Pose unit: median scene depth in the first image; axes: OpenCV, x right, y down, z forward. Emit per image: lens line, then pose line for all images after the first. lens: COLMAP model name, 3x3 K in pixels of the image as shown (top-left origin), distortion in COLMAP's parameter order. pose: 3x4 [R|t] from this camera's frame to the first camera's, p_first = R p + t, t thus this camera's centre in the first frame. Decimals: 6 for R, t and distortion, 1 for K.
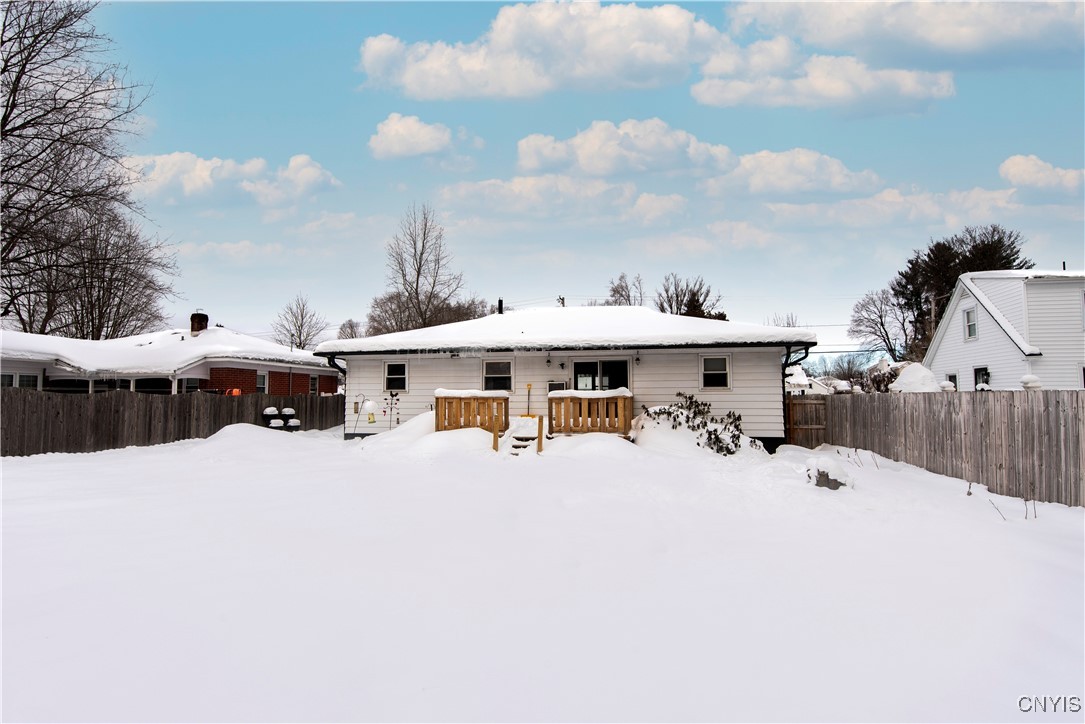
lens RADIAL K [[605.5, 0, 542.5], [0, 605.5, 362.0], [0, 0, 1]] dist [0.001086, 0.000198]
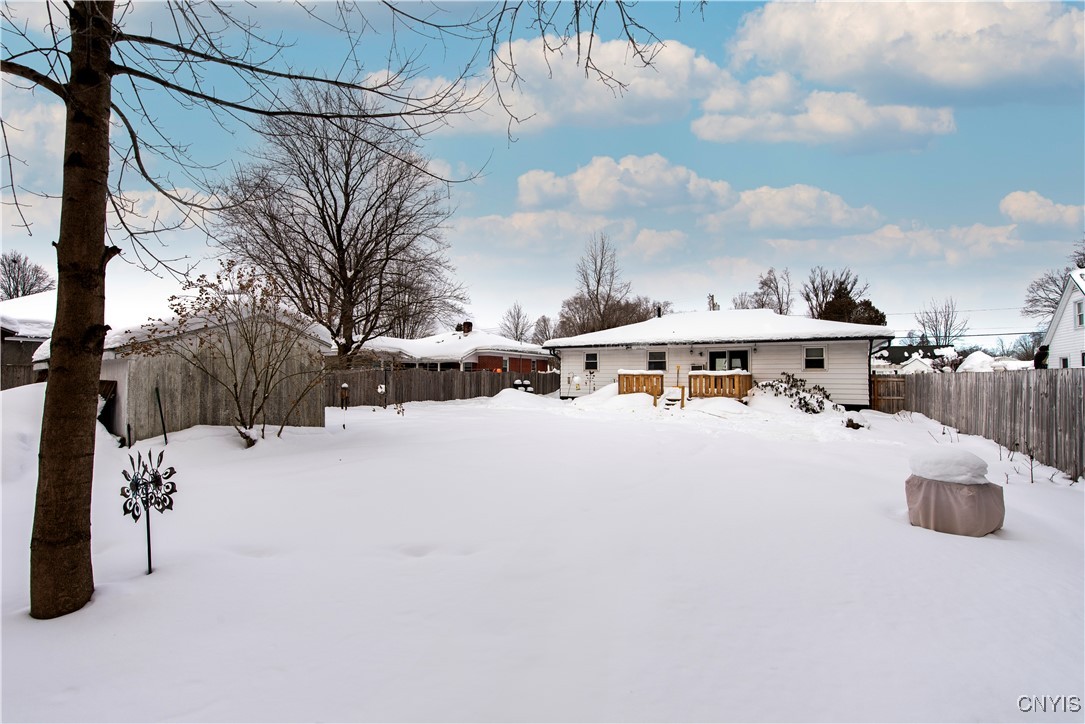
lens RADIAL K [[475.4, 0, 542.5], [0, 475.4, 362.0], [0, 0, 1]] dist [0.000271, 0.000081]
pose [[0.951016, -0.001404, -0.309137, 0.024525], [0.010936, 0.999517, 0.029103, -0.013275], [0.308947, -0.031058, 0.950572, -0.253018]]
